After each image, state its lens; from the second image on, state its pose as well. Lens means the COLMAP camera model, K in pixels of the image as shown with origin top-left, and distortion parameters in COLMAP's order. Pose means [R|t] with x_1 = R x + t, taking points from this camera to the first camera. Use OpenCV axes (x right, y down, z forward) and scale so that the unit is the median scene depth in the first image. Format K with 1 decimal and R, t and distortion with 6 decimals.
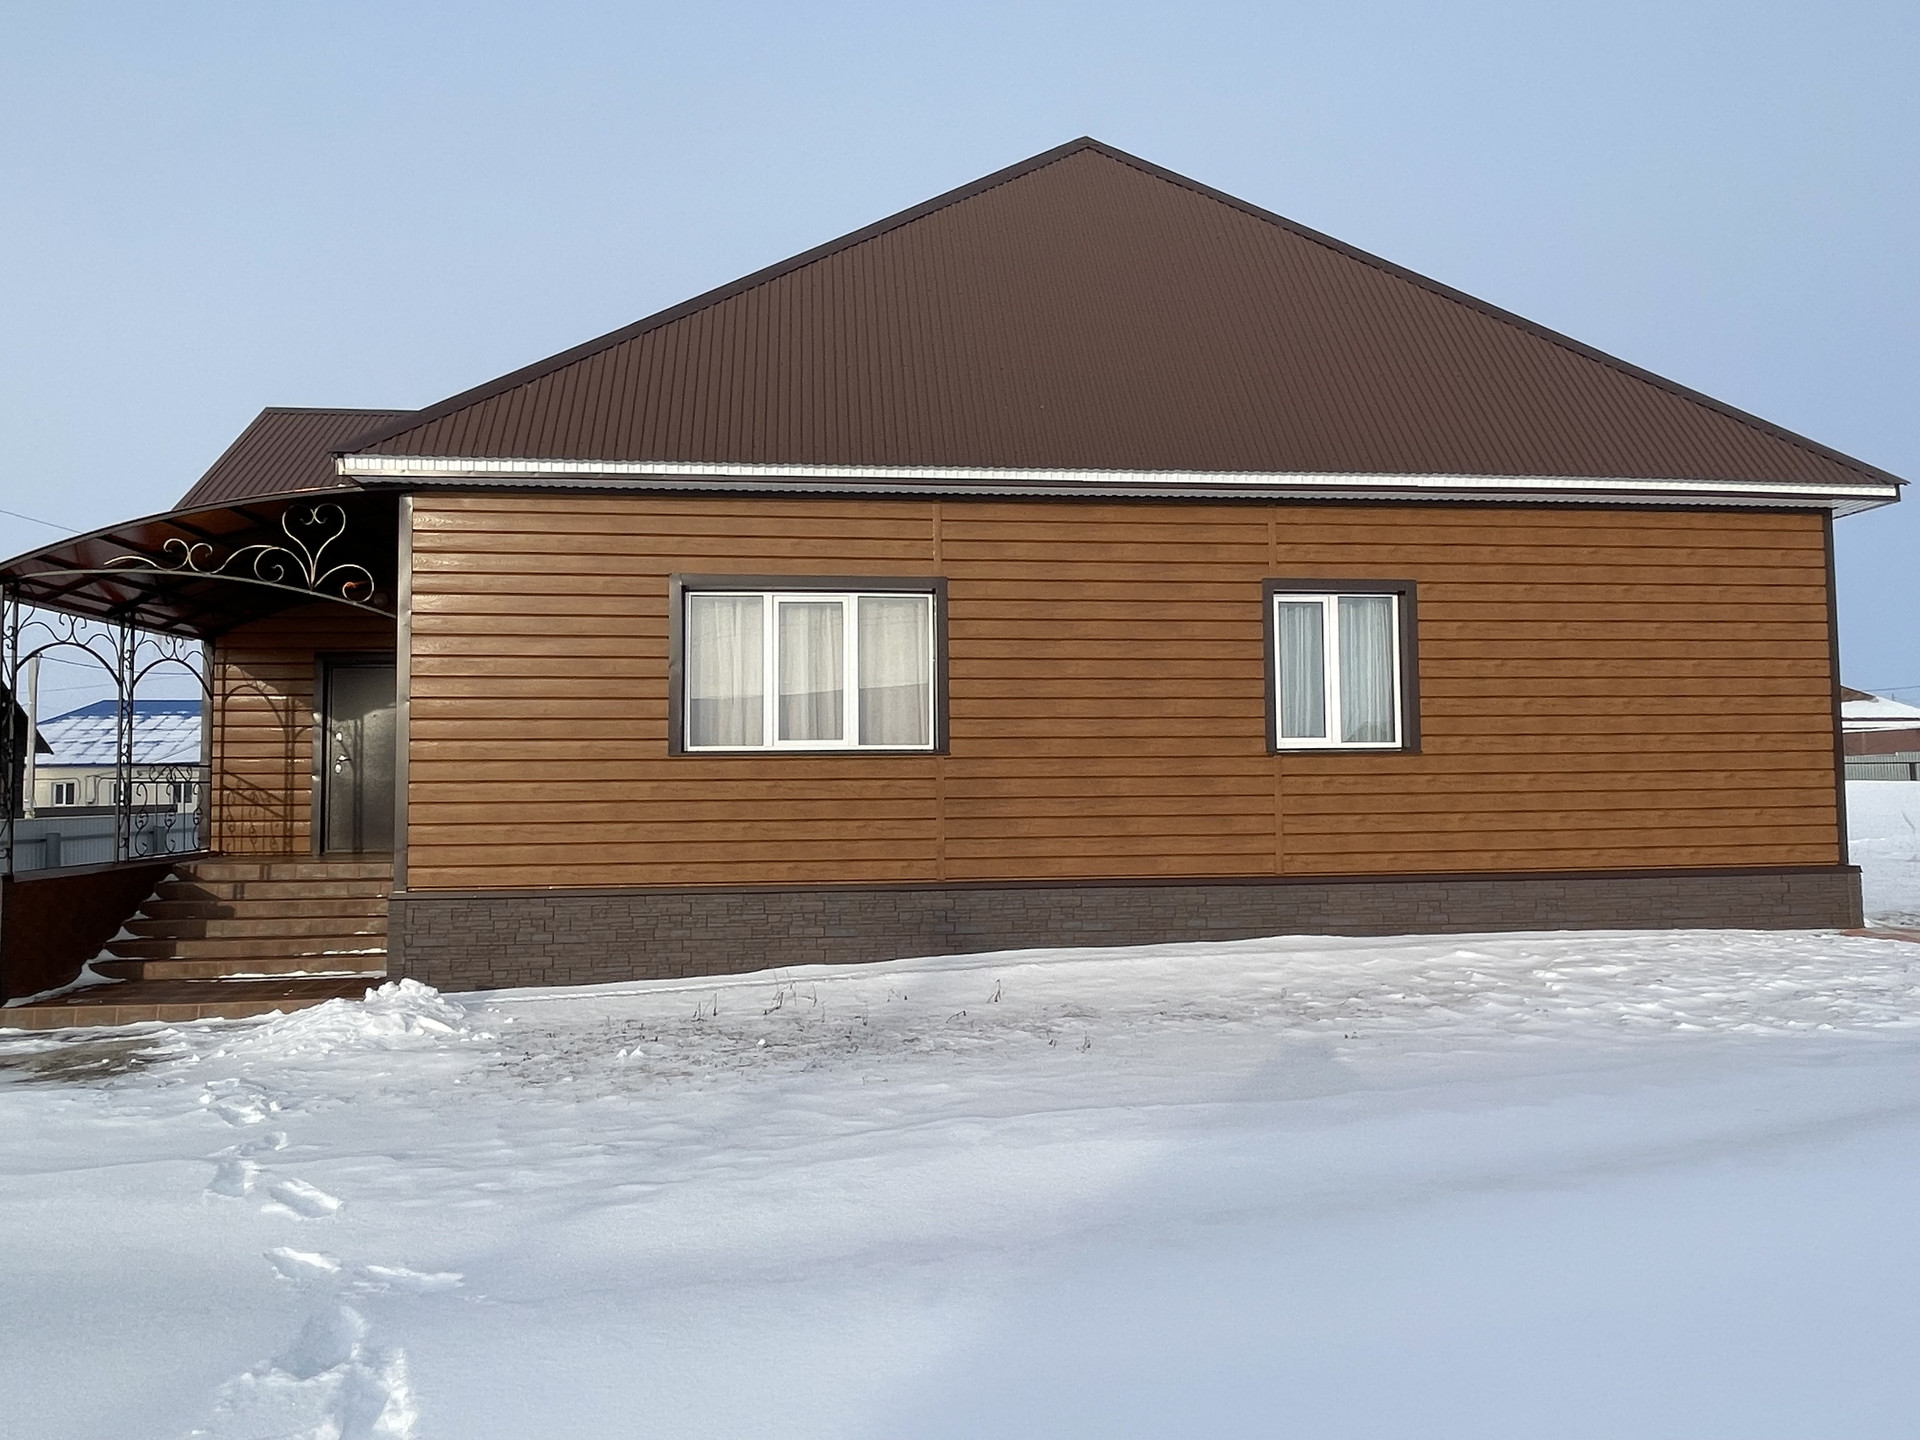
lens RADIAL K [[1300.4, 0, 953.7], [0, 1300.4, 731.9], [0, 0, 1]] dist [-0.000986, -0.001810]
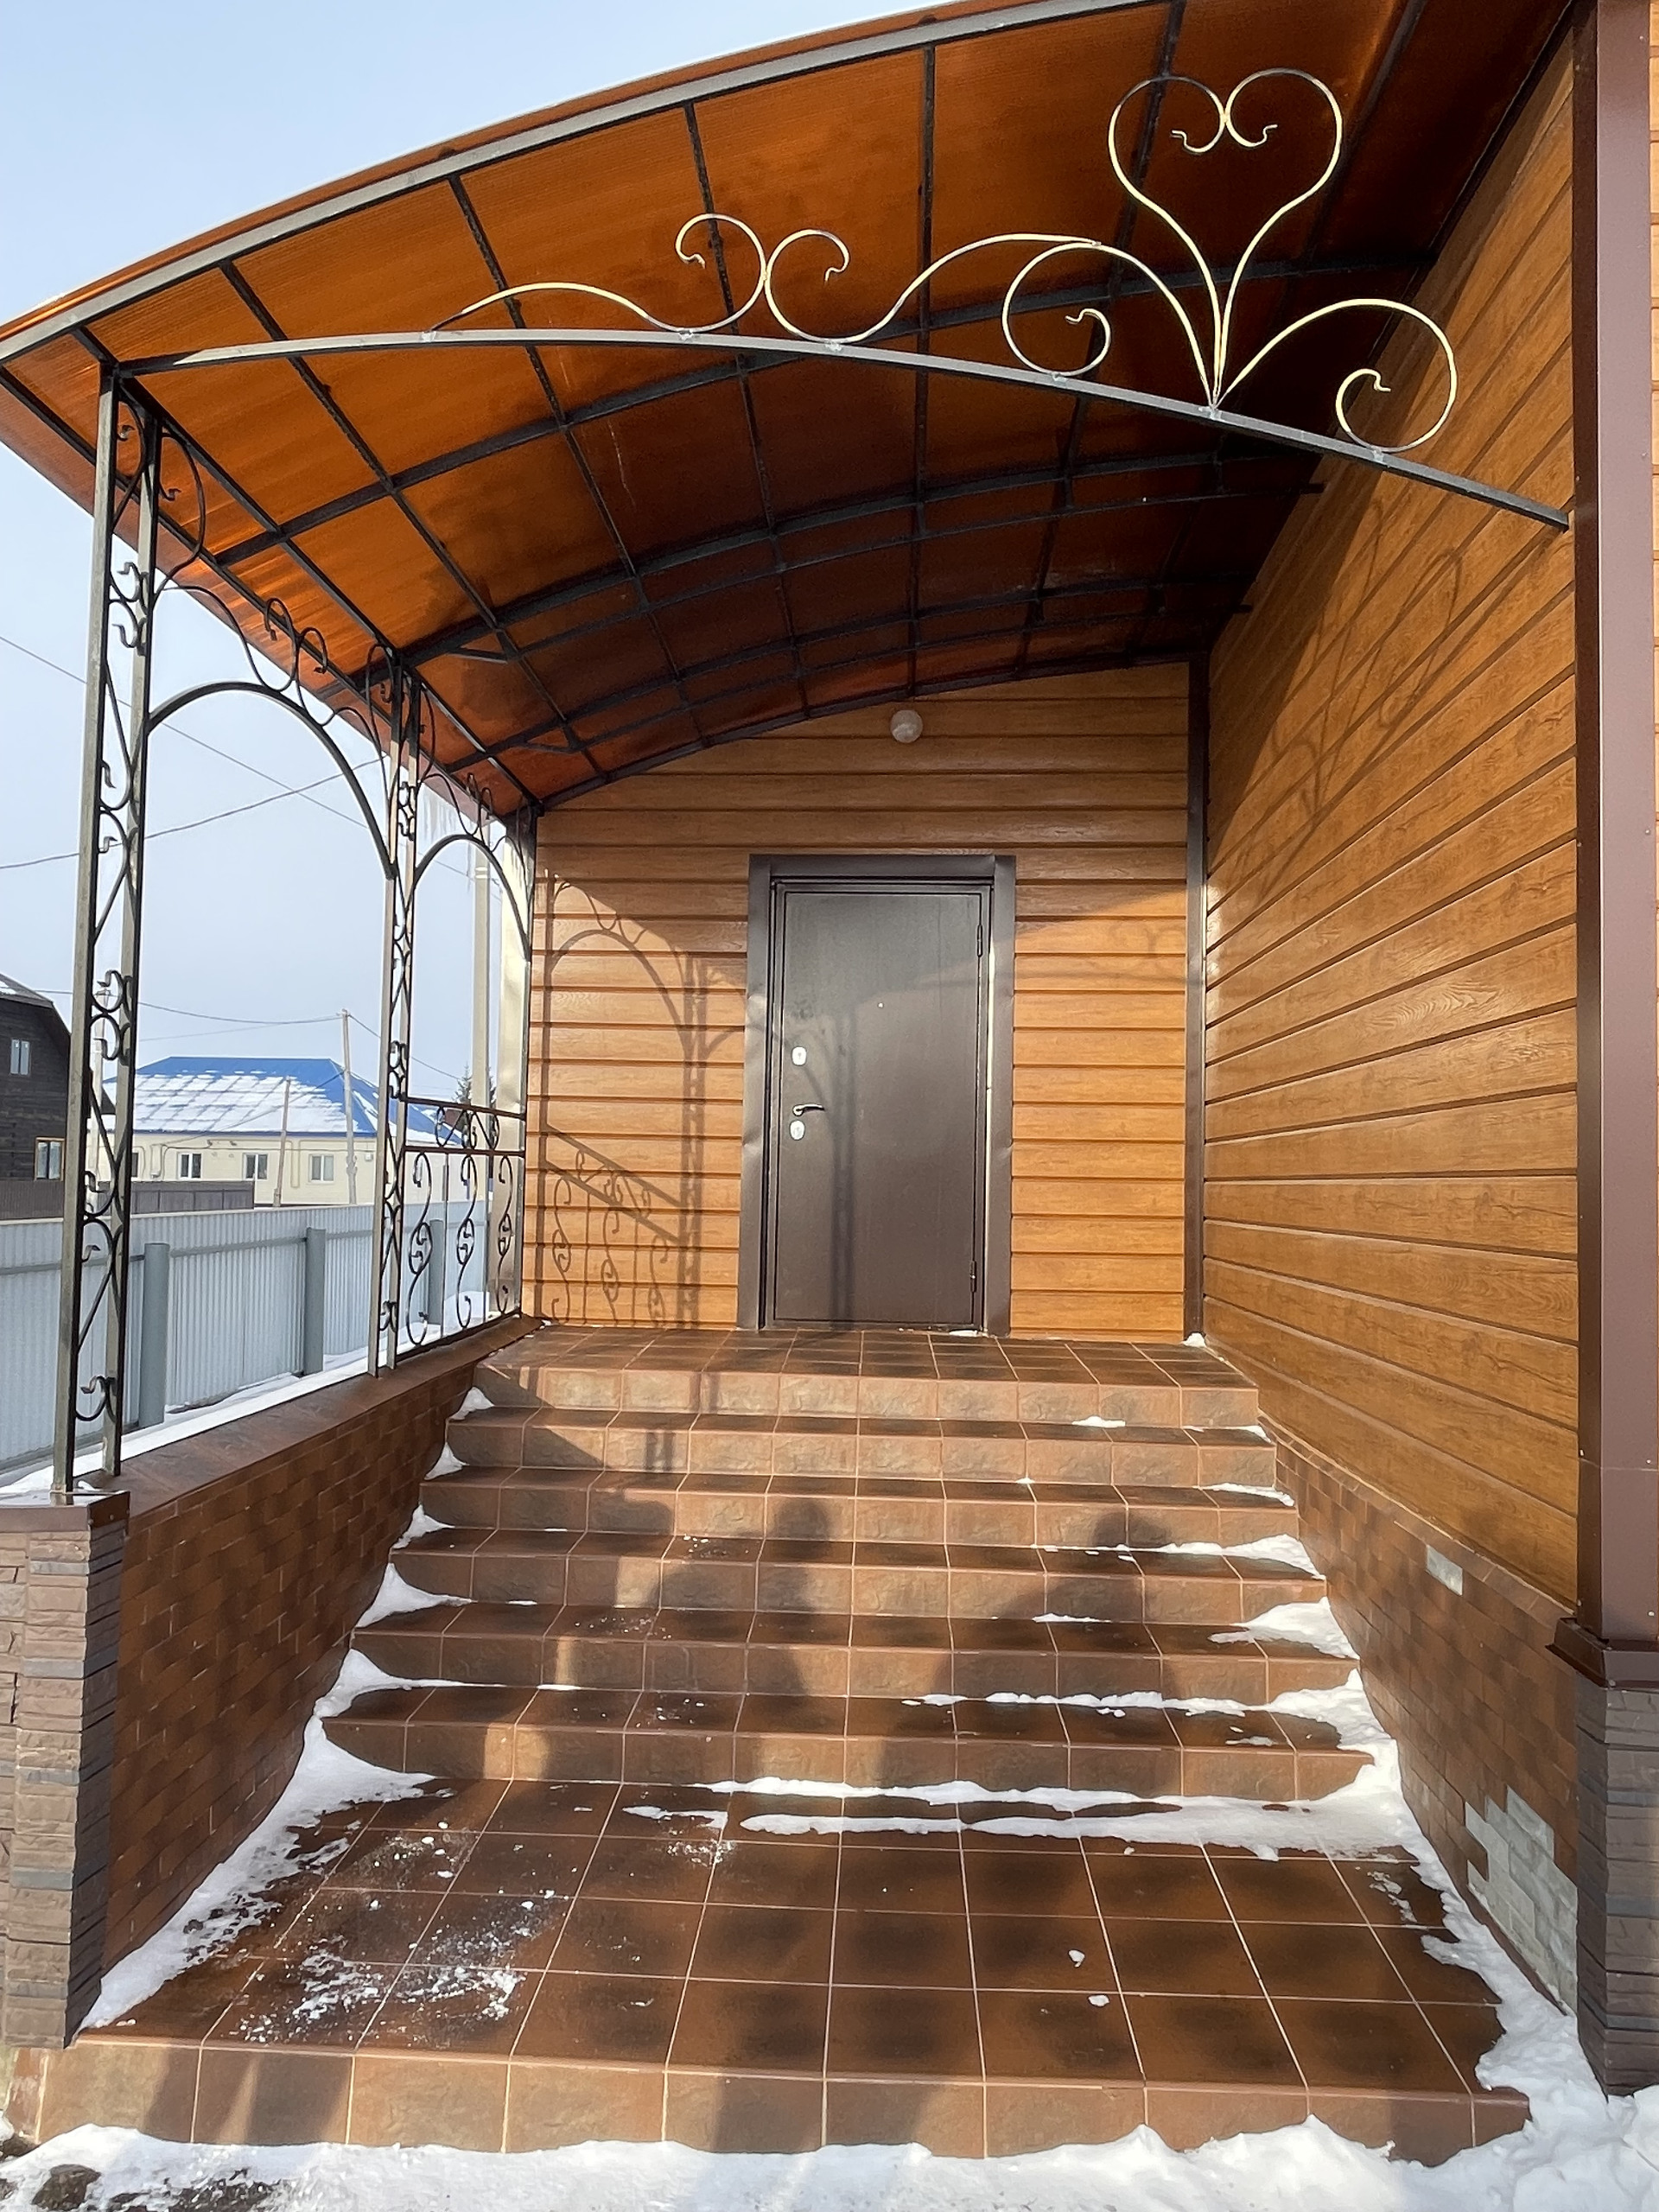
lens RADIAL K [[1498.2, 0, 832.8], [0, 1498.2, 1101.7], [0, 0, 1]] dist [-0.000986, -0.001810]
pose [[0.986860, 0.018946, -0.160460, -0.389200], [-0.020164, 0.999779, -0.005962, 0.022045], [0.160312, 0.009119, 0.987024, 0.525961]]
